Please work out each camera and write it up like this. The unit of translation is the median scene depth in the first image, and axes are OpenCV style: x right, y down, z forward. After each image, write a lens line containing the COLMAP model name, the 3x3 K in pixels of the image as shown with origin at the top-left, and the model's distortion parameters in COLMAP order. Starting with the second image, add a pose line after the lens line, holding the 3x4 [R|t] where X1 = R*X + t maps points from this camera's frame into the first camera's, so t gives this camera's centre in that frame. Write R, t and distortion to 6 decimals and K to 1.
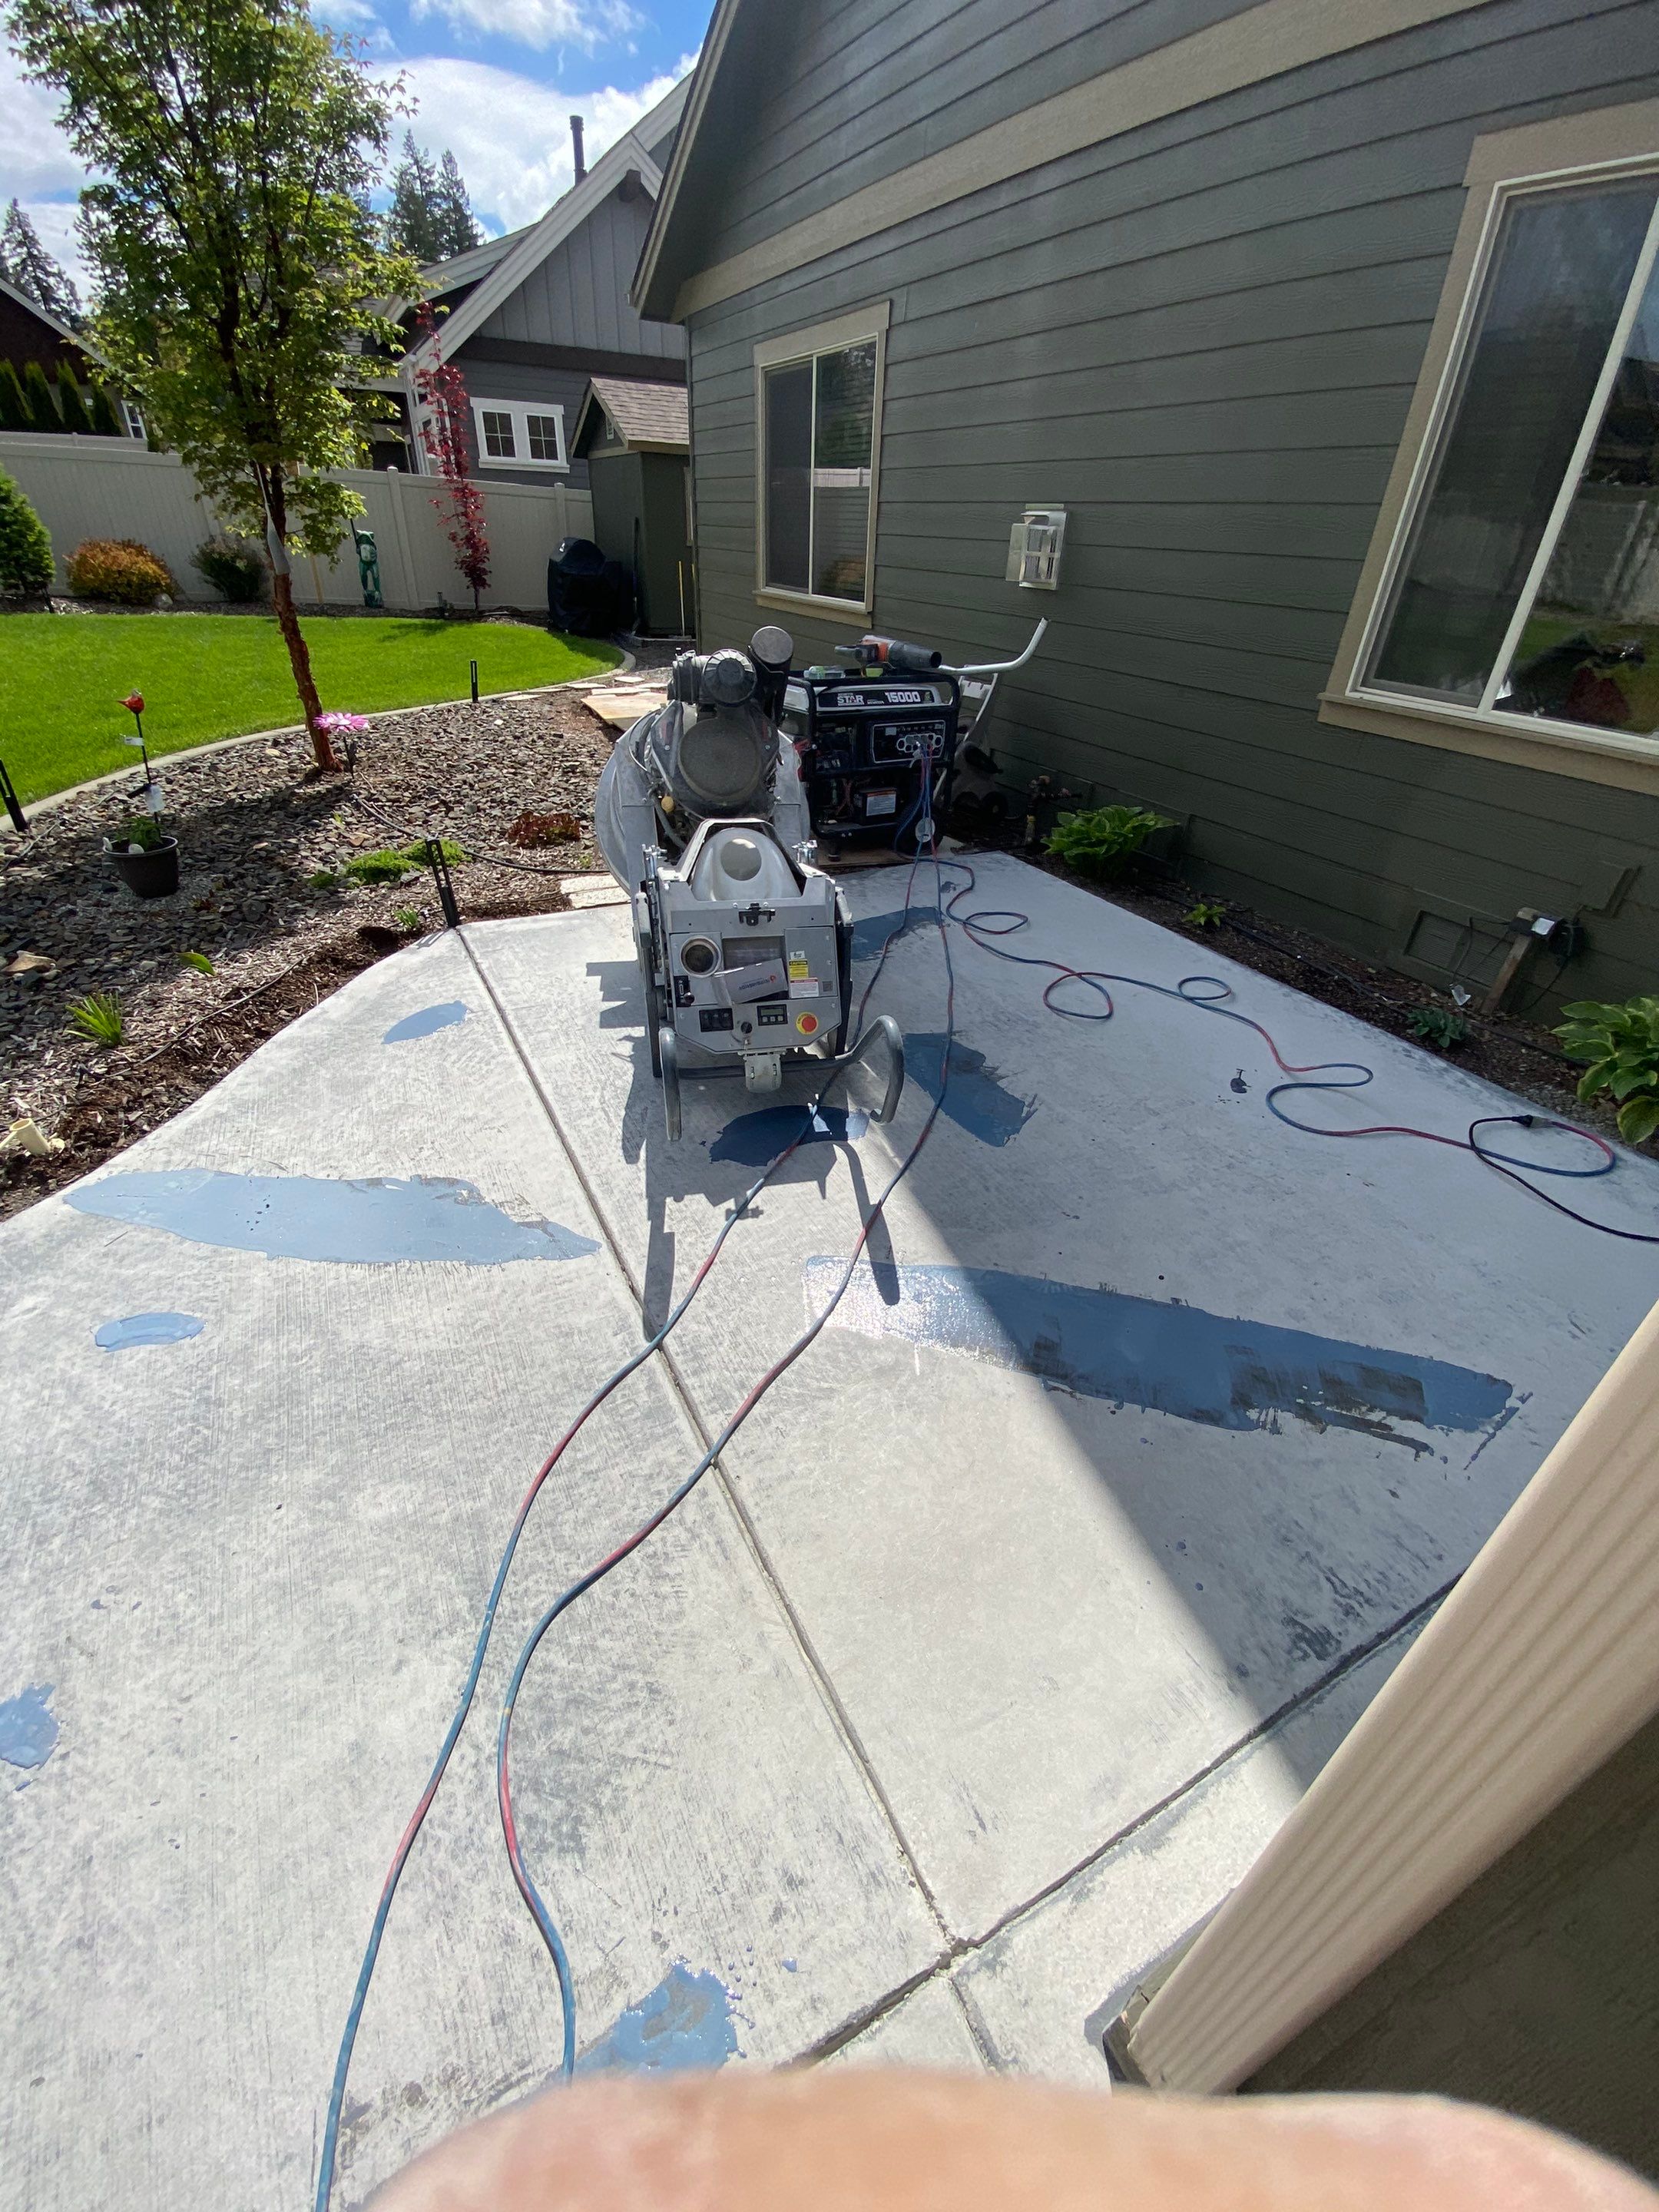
lens RADIAL K [[902.6, 0, 833.9], [0, 902.6, 1113.5], [0, 0, 1]] dist [0.005208, -0.012271]
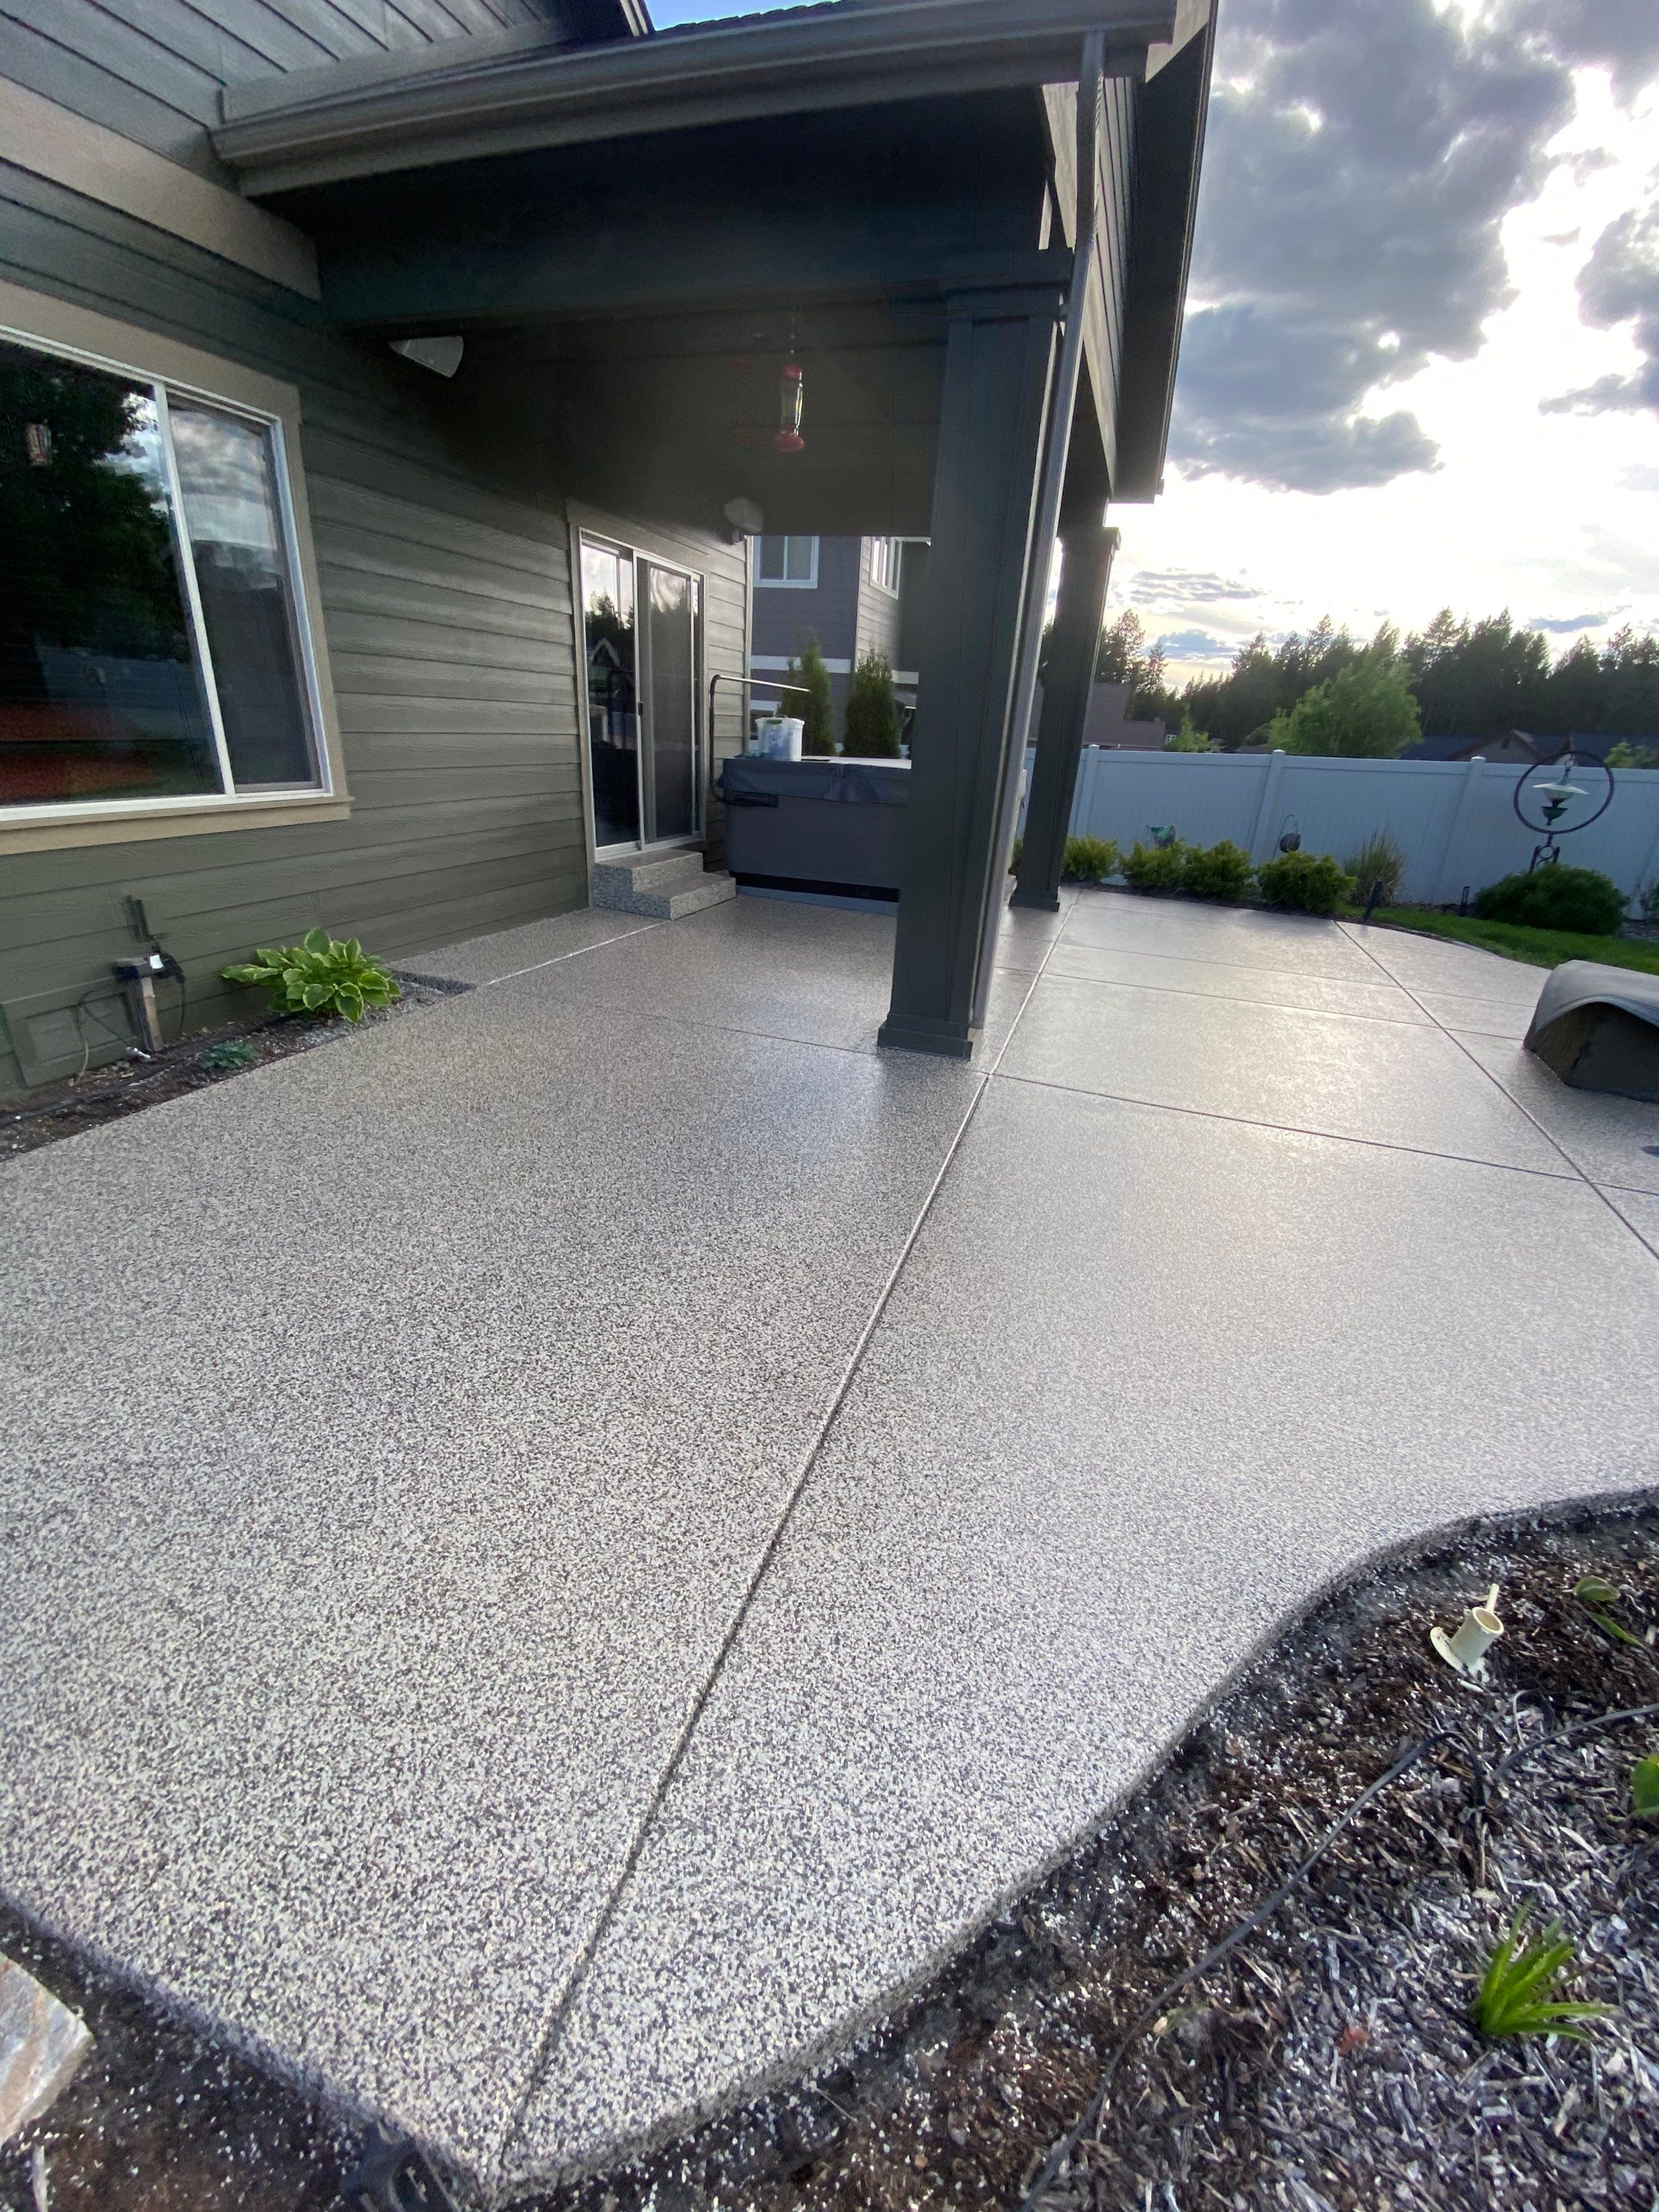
lens RADIAL K [[902.6, 0, 827.1], [0, 902.6, 1113.9], [0, 0, 1]] dist [0.005208, -0.012271]
pose [[-0.676247, -0.348081, 0.649253, -0.152684], [0.341906, 0.632357, 0.695144, -0.144855], [-0.652526, 0.692073, -0.308618, 0.224616]]
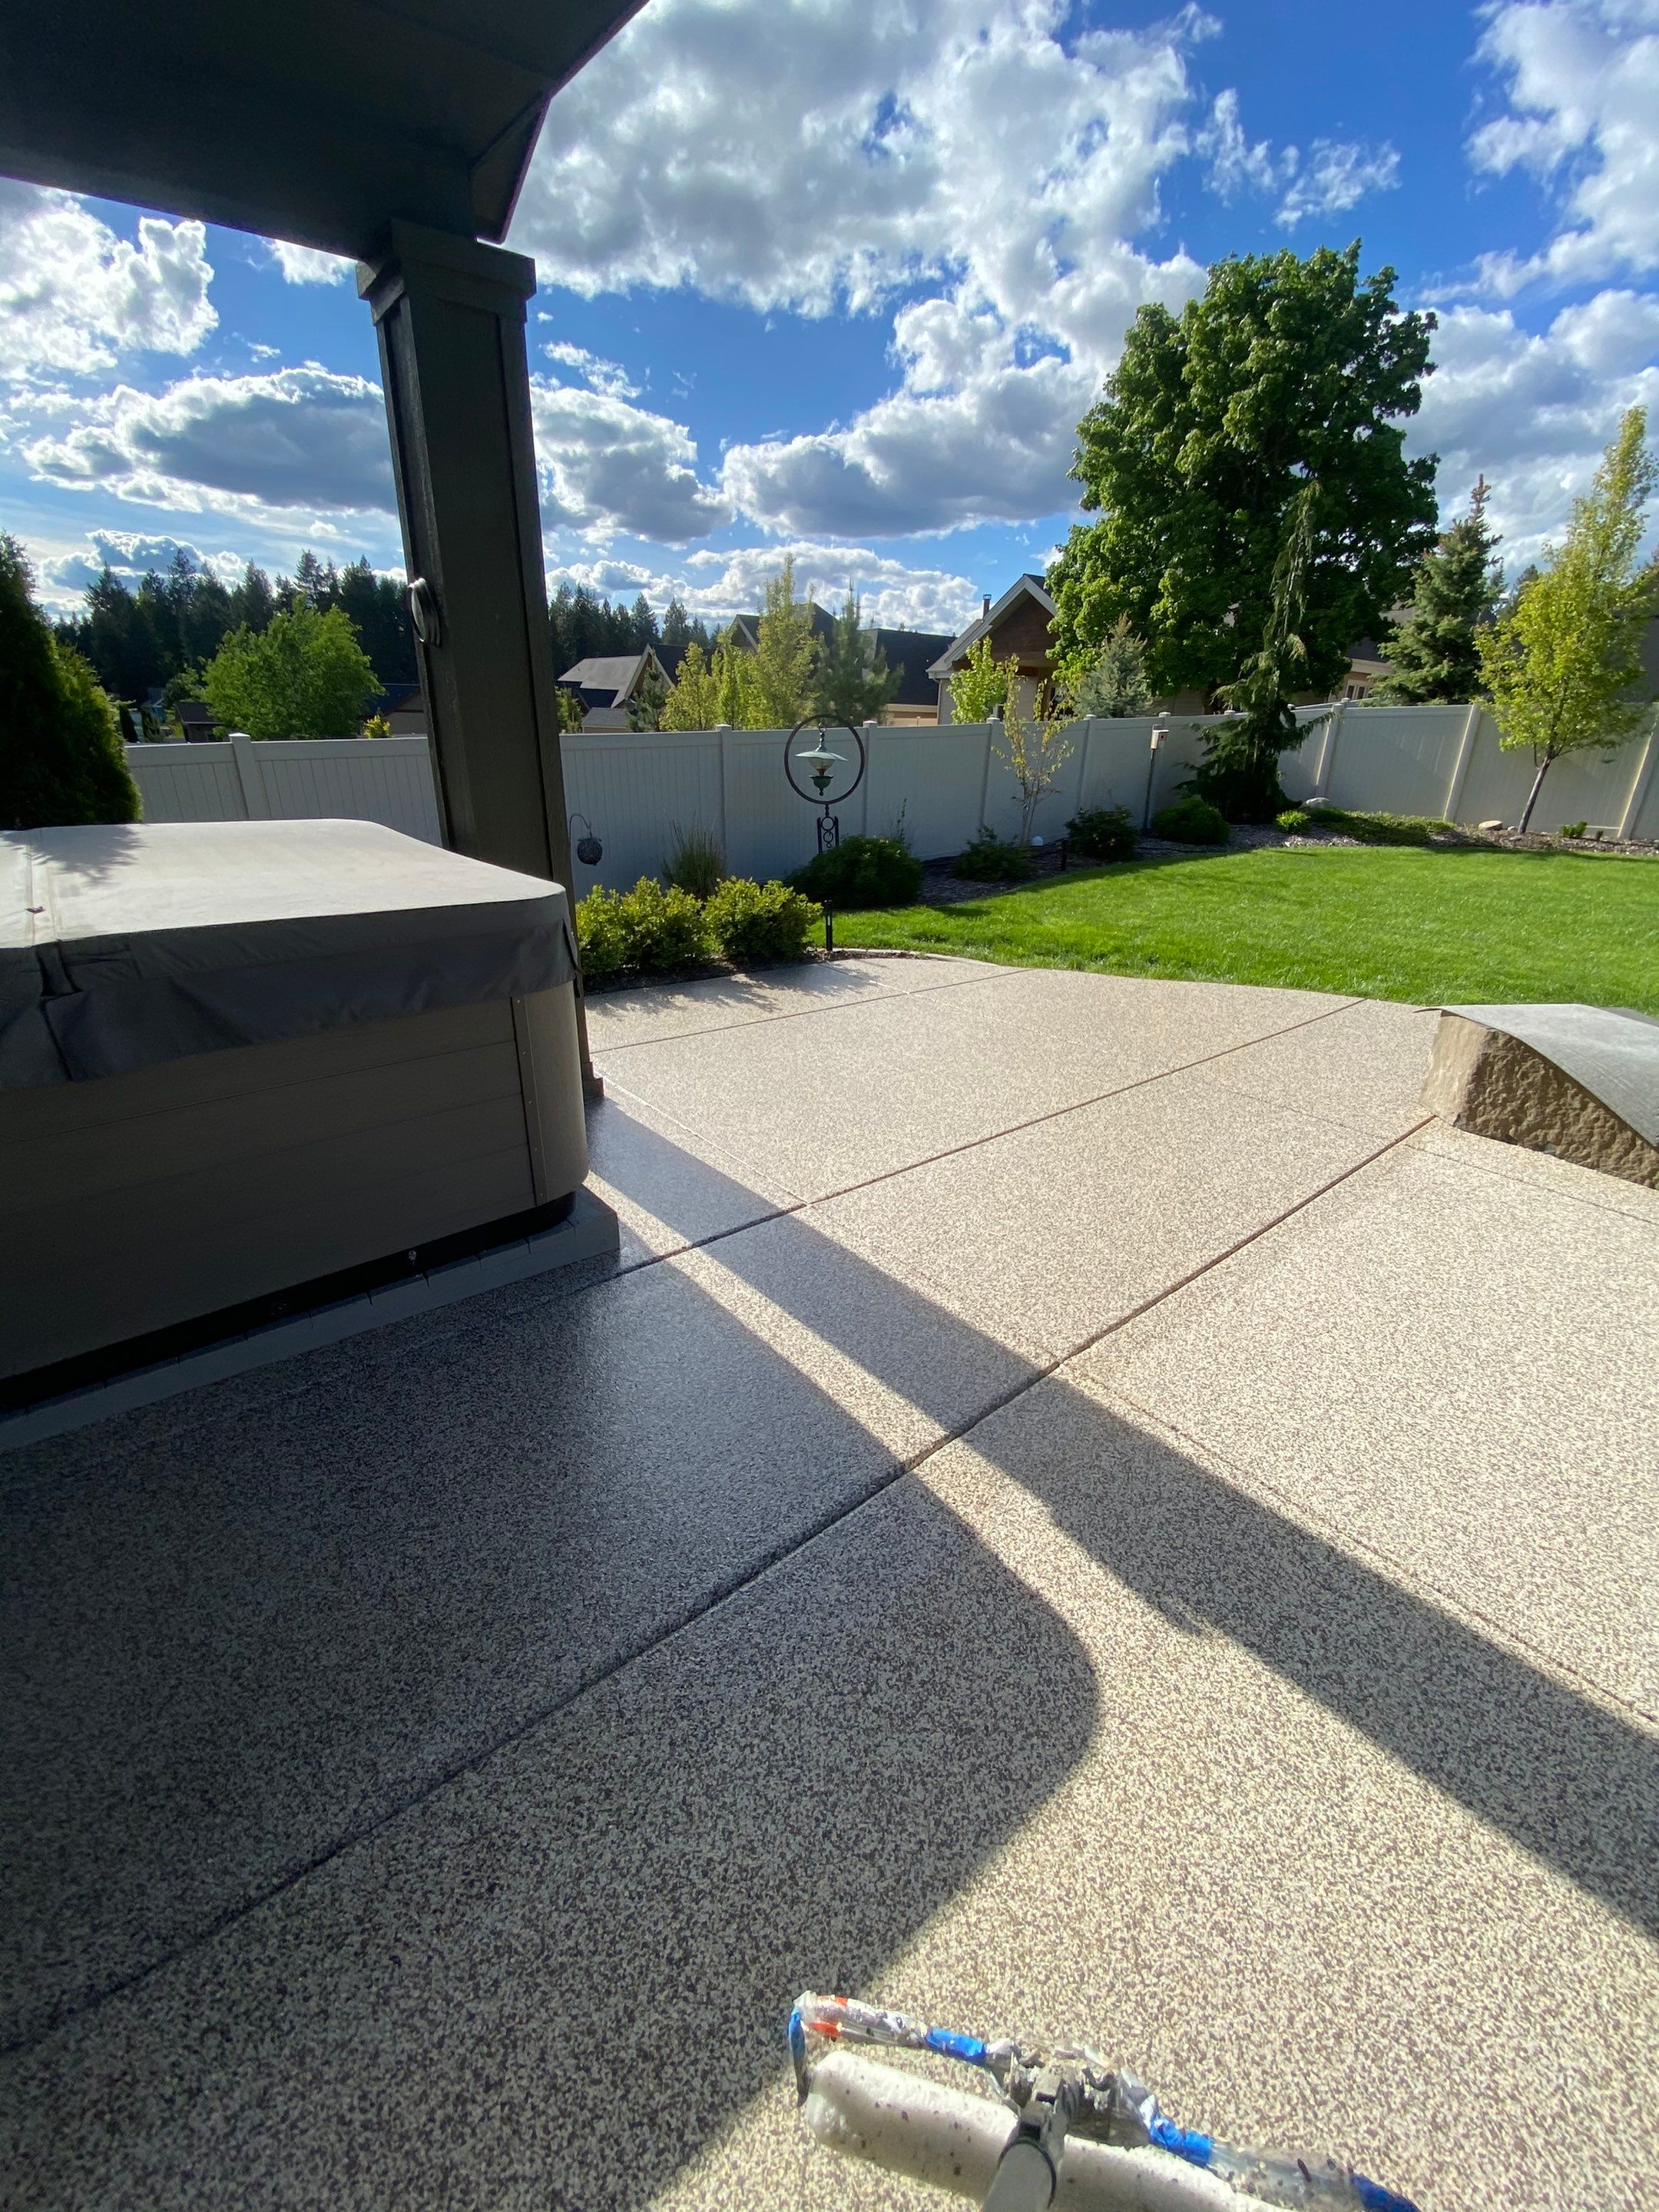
lens RADIAL K [[902.6, 0, 825.2], [0, 902.6, 1100.1], [0, 0, 1]] dist [0.005208, -0.012271]
pose [[-0.979334, 0.029515, -0.200087, 0.177437], [-0.149677, 0.559585, 0.815145, -0.012058], [0.136024, 0.828247, -0.543603, 0.012996]]
